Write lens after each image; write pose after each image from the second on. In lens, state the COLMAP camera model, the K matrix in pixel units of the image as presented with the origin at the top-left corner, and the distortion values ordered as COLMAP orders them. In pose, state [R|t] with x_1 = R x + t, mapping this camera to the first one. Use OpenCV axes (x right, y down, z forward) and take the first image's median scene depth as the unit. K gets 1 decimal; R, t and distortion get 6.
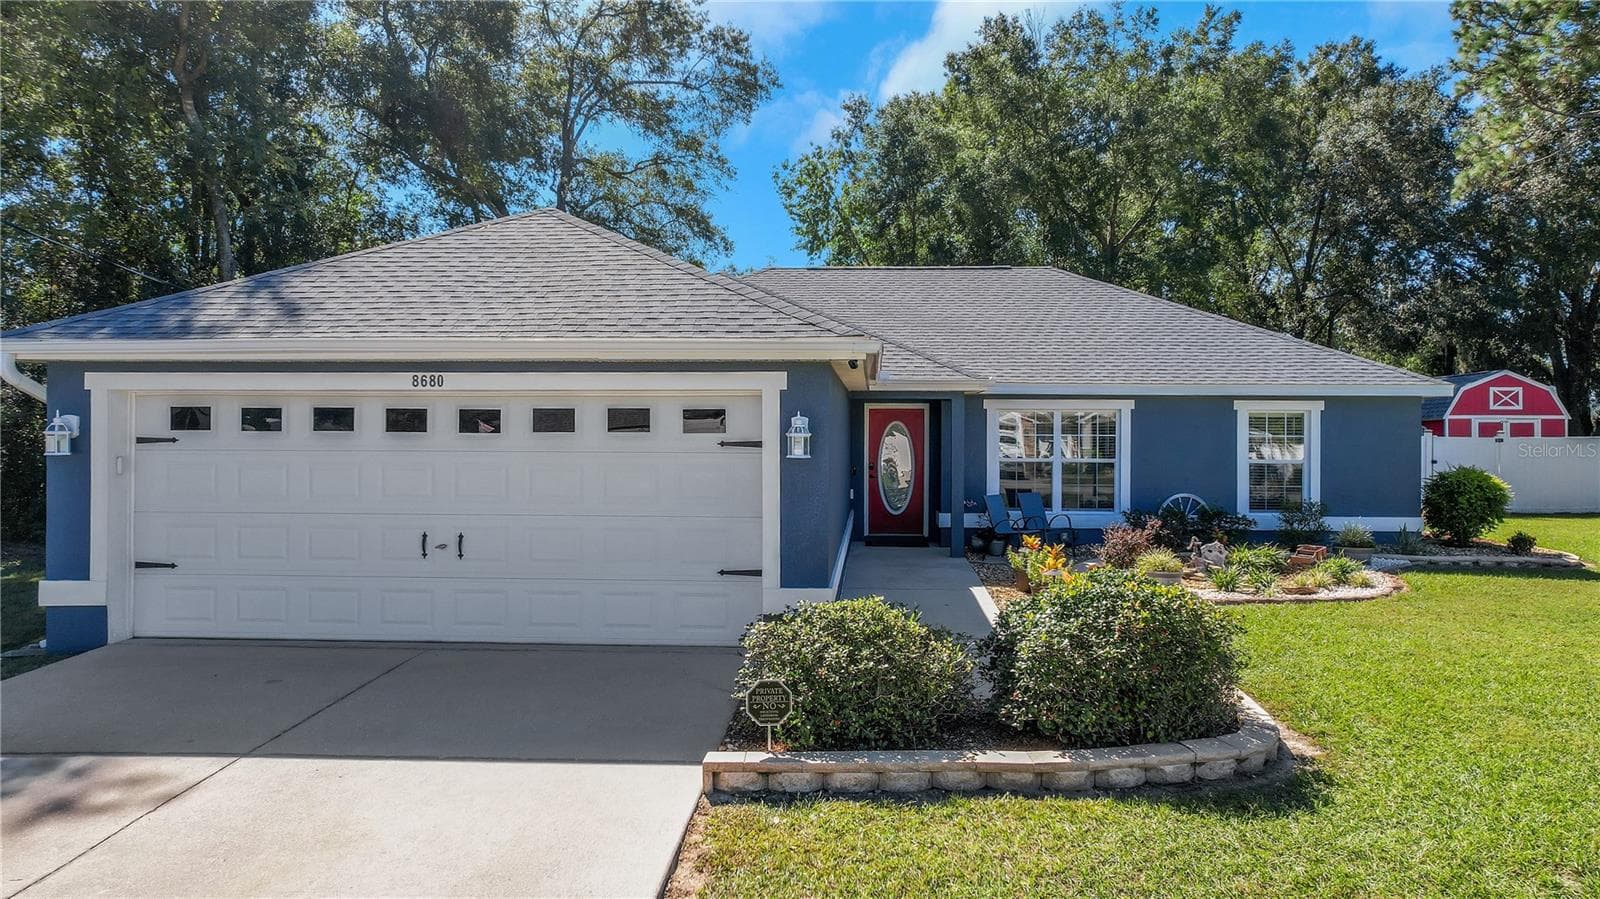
lens RADIAL K [[1041.8, 0, 806.9], [0, 1041.8, 440.8], [0, 0, 1]] dist [-0.004298, 0.009836]
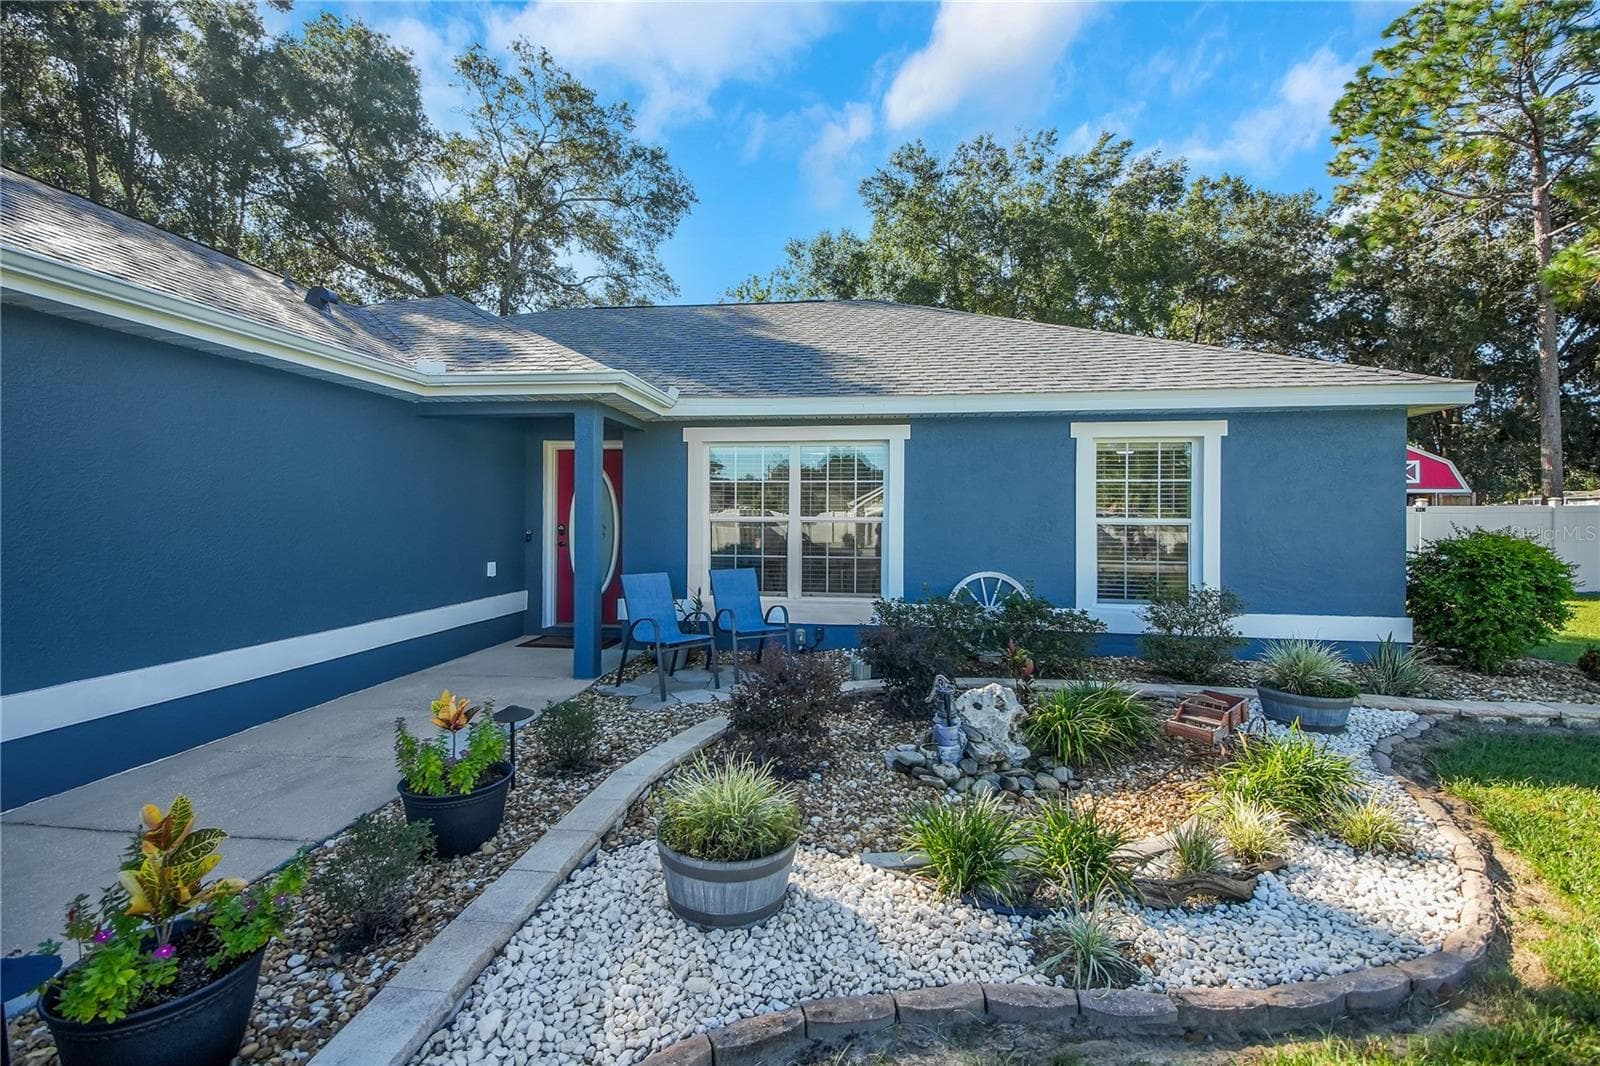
lens RADIAL K [[684.9, 0, 791.0], [0, 684.9, 524.9], [0, 0, 1]] dist [0.033501, -0.006619]
pose [[0.997794, 0.001856, -0.066358, 0.271838], [-0.002095, 0.999992, -0.003532, 0.023790], [0.066351, 0.003663, 0.997790, 0.582820]]
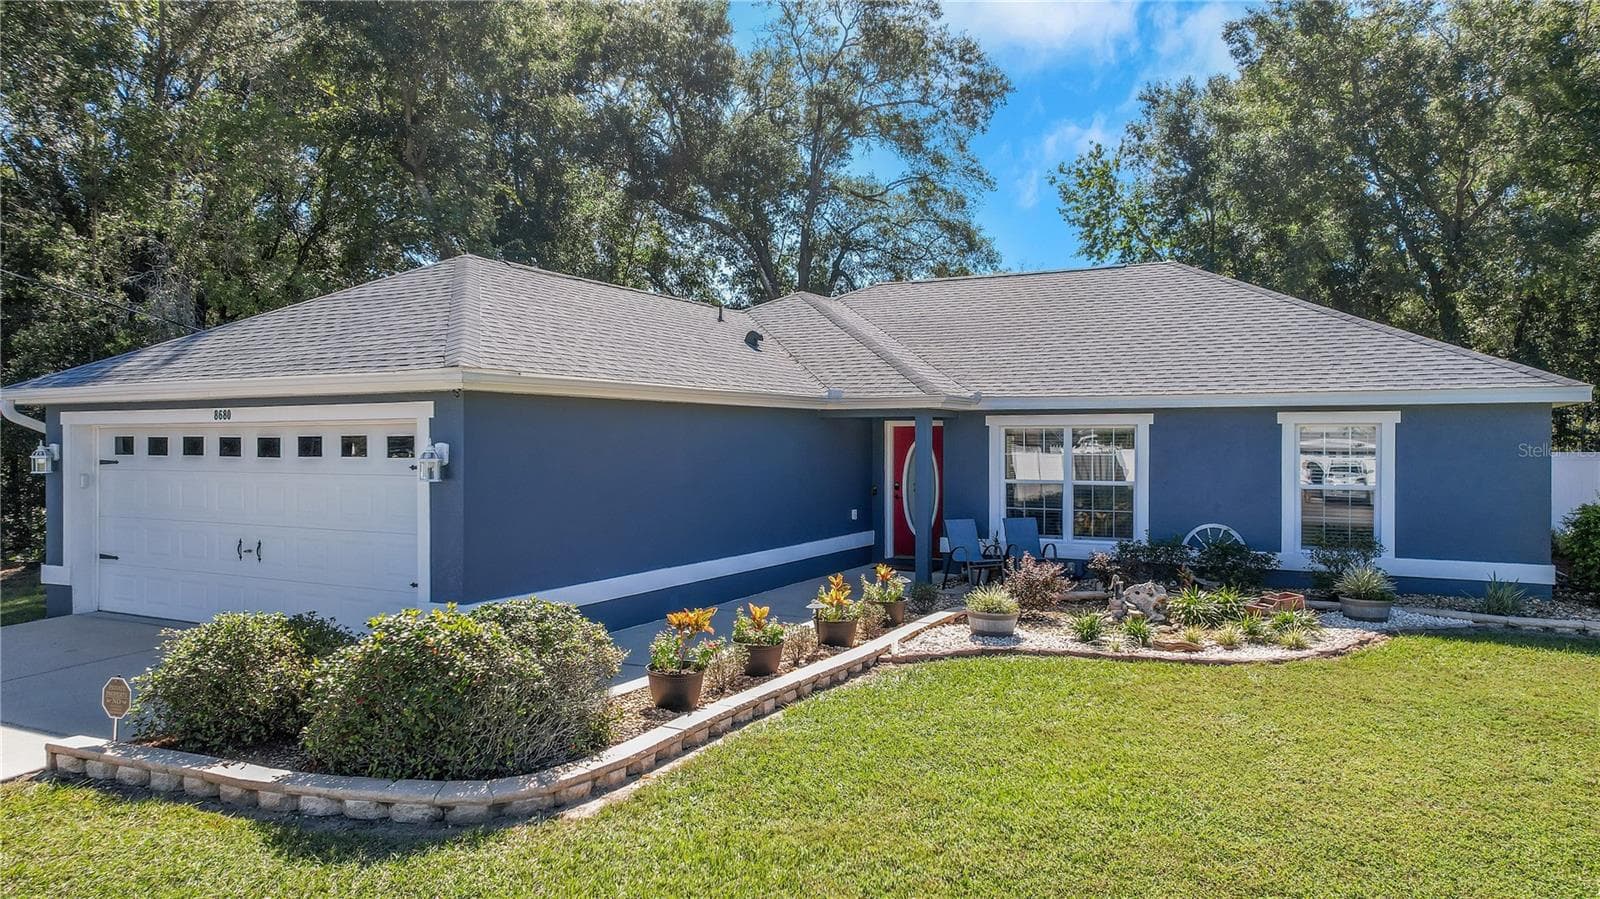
lens RADIAL K [[1041.8, 0, 789.2], [0, 1041.8, 419.2], [0, 0, 1]] dist [-0.004298, 0.009836]
pose [[0.907265, -0.014289, -0.420317, 0.406414], [0.000233, 0.999440, -0.033474, -0.005925], [0.420560, 0.030272, 0.906760, 0.094625]]
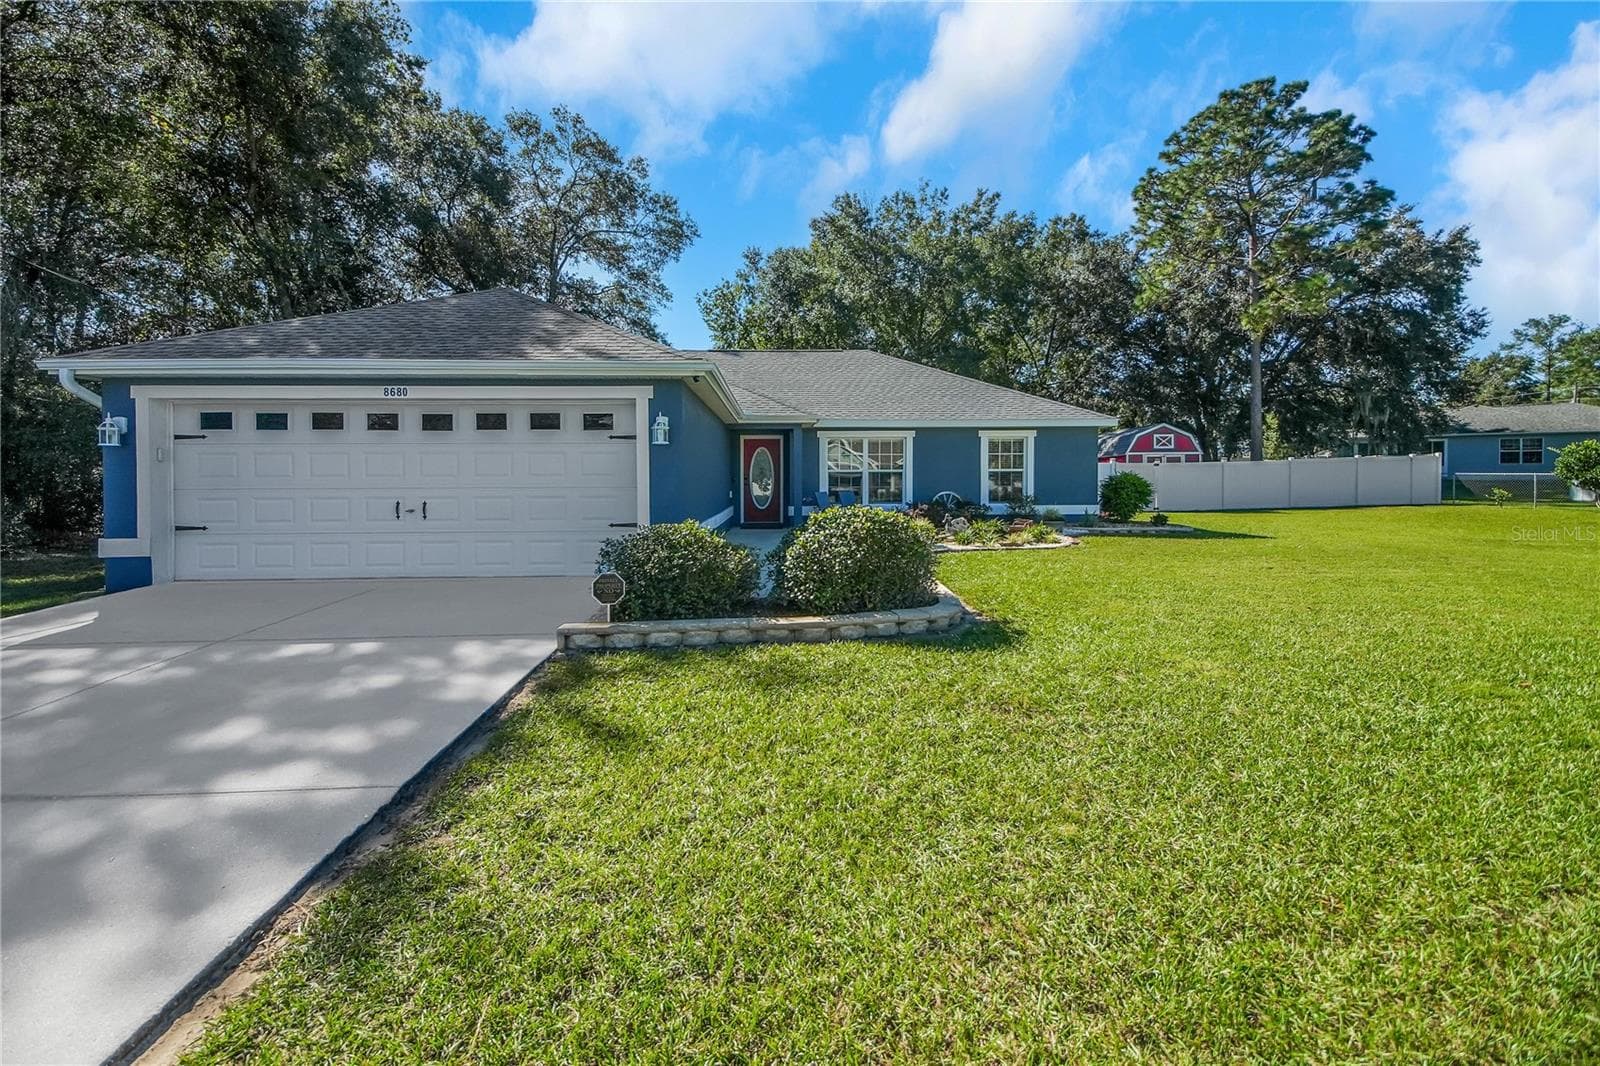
lens RADIAL K [[684.9, 0, 787.6], [0, 684.9, 488.8], [0, 0, 1]] dist [0.033501, -0.006619]
pose [[0.997018, -0.008826, 0.076660, 0.050498], [0.008494, 0.999953, 0.004666, 0.040317], [-0.076697, -0.004001, 0.997046, 0.012370]]
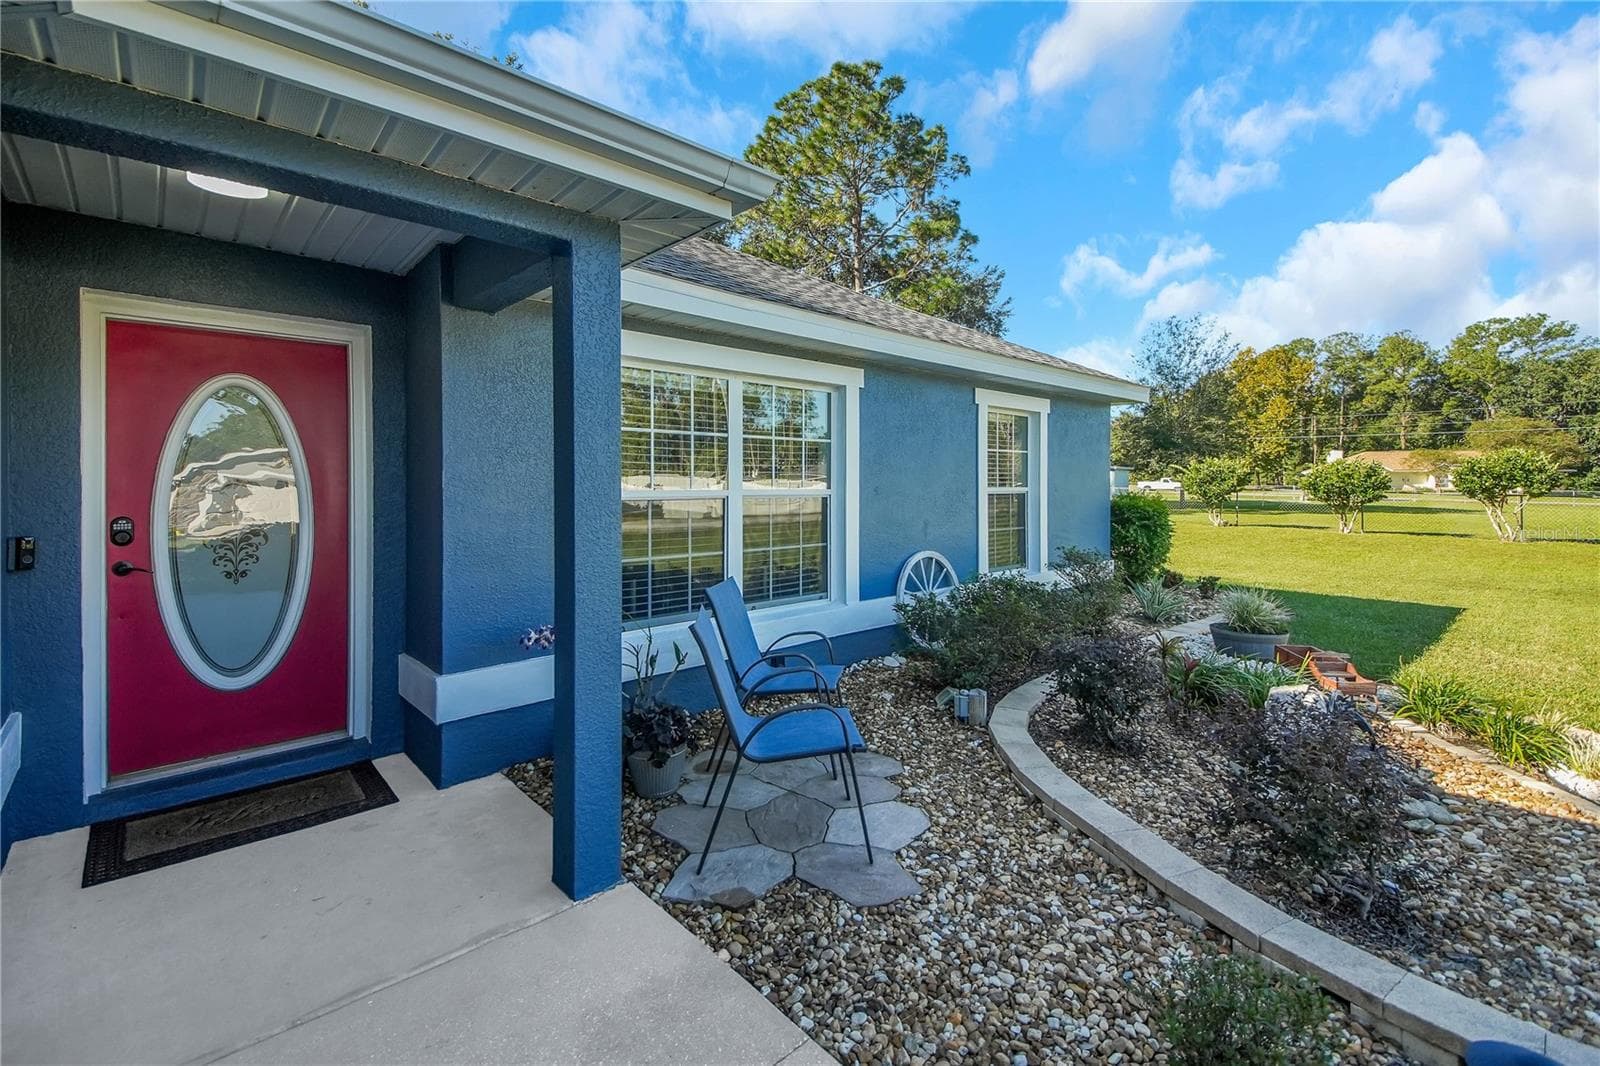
lens RADIAL K [[684.9, 0, 784.8], [0, 684.9, 502.5], [0, 0, 1]] dist [0.033501, -0.006619]
pose [[0.705367, -0.022931, 0.708471, 0.058875], [0.008591, 0.999680, 0.023803, 0.016001], [-0.708790, -0.010704, 0.705338, 0.802065]]
